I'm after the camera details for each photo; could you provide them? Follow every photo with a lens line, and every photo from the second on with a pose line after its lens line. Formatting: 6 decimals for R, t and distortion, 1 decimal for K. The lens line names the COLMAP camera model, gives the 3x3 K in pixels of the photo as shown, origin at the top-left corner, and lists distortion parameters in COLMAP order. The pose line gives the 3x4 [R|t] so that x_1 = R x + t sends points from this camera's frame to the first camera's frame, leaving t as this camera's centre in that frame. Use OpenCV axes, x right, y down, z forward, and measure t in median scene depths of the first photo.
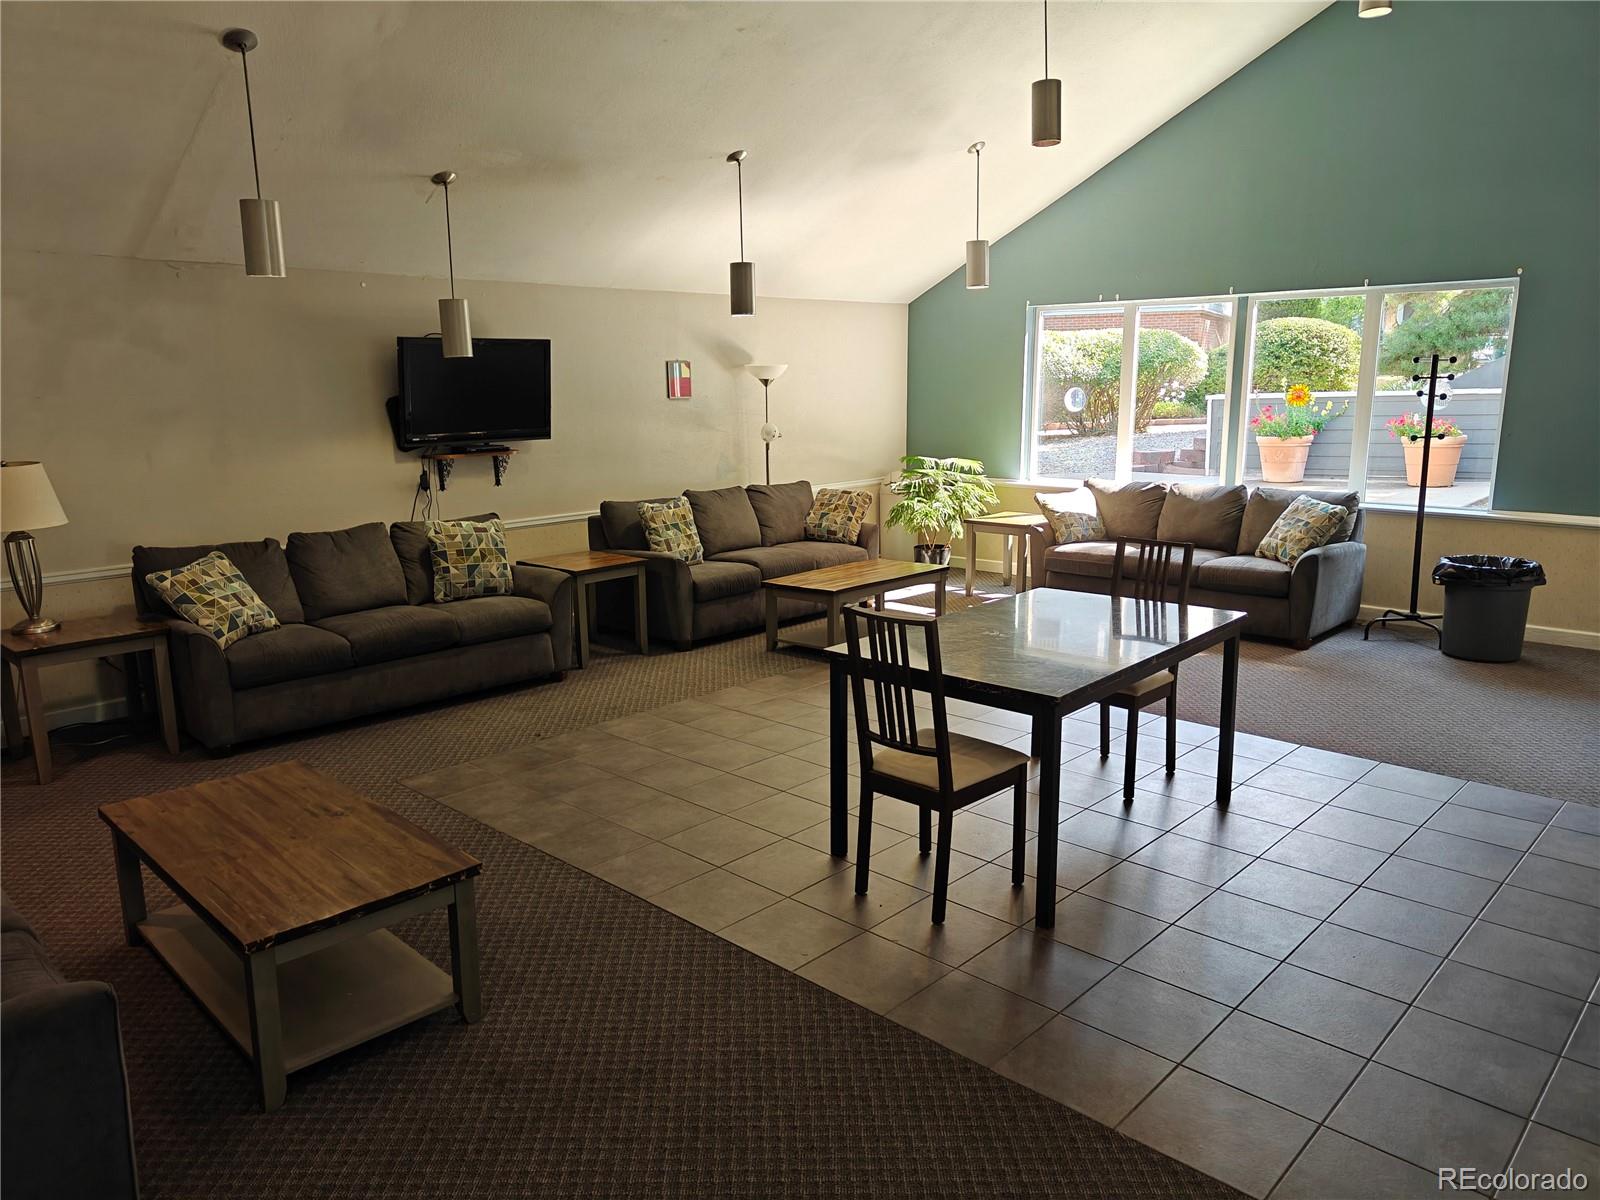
lens RADIAL K [[1113.2, 0, 799.4], [0, 1113.2, 596.9], [0, 0, 1]] dist [-0.000131, -0.000471]
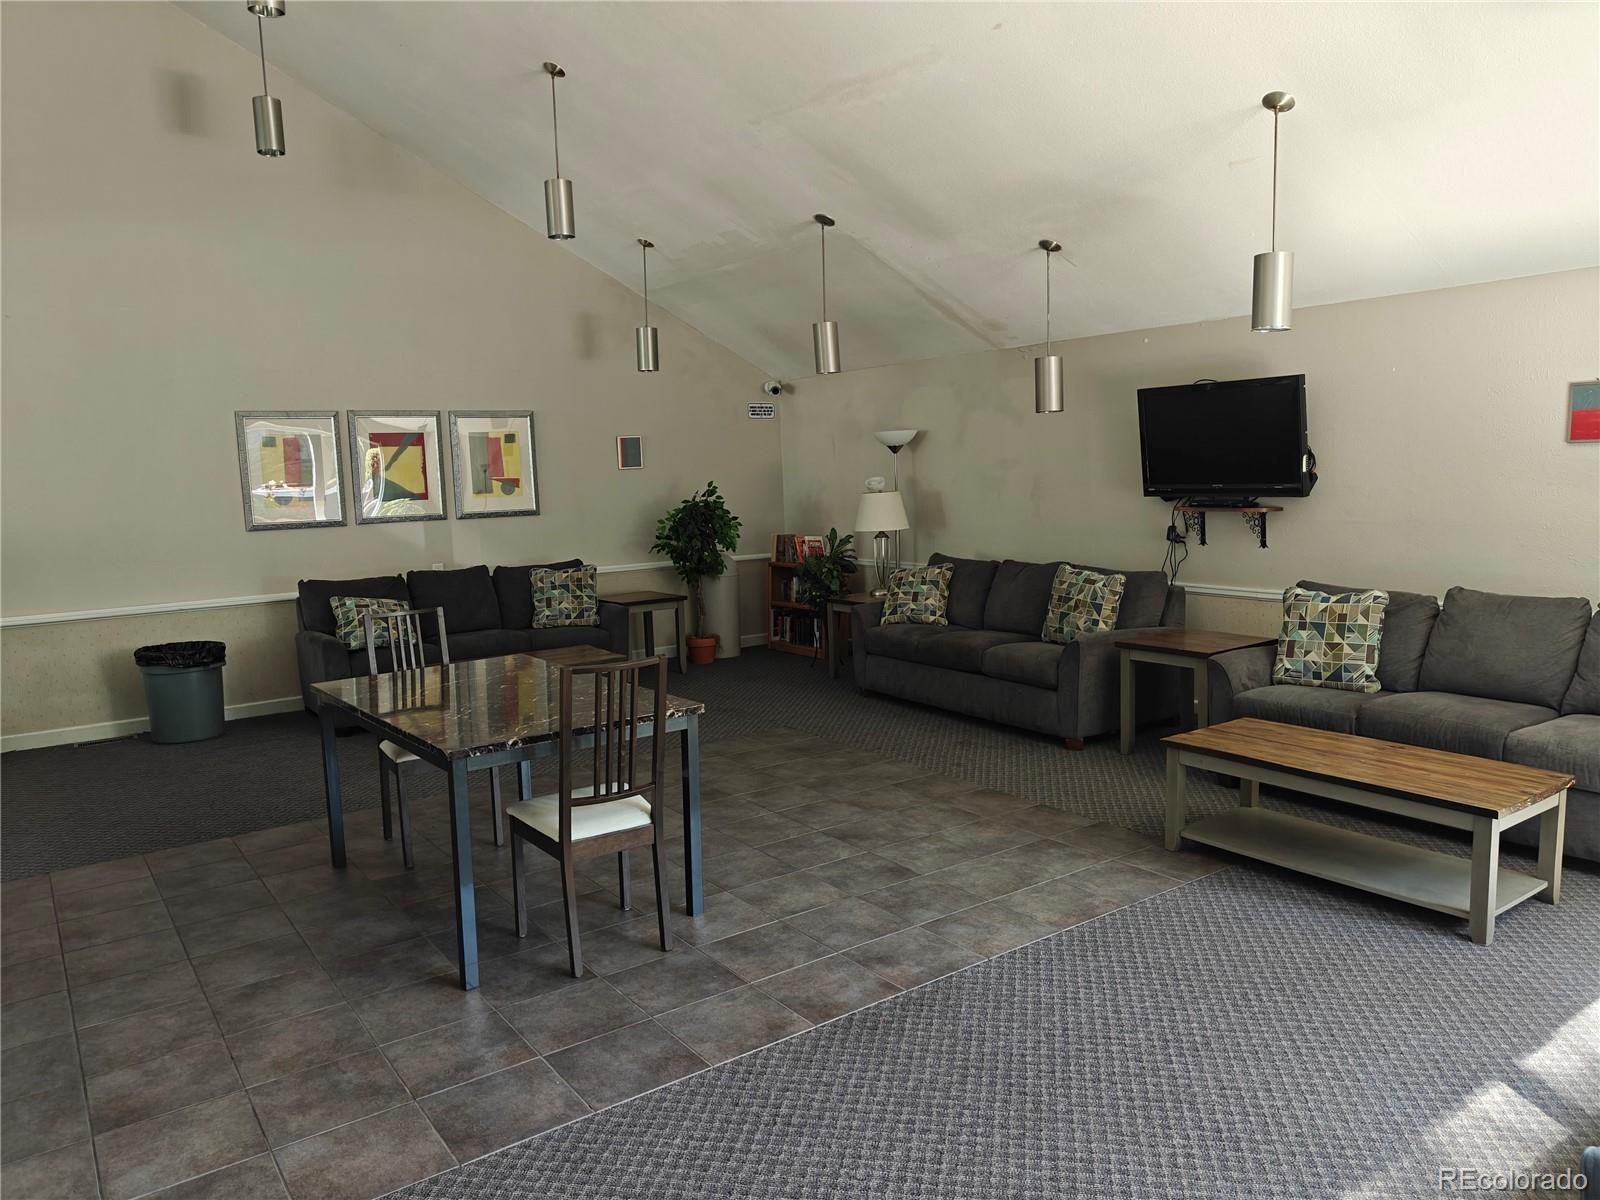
lens RADIAL K [[1113.2, 0, 800.2], [0, 1113.2, 603.8], [0, 0, 1]] dist [-0.000131, -0.000471]
pose [[-0.196118, 0.137000, -0.970963, 0.752651], [-0.154601, 0.973488, 0.168583, -0.173155], [0.968316, 0.183174, -0.169738, 0.947500]]
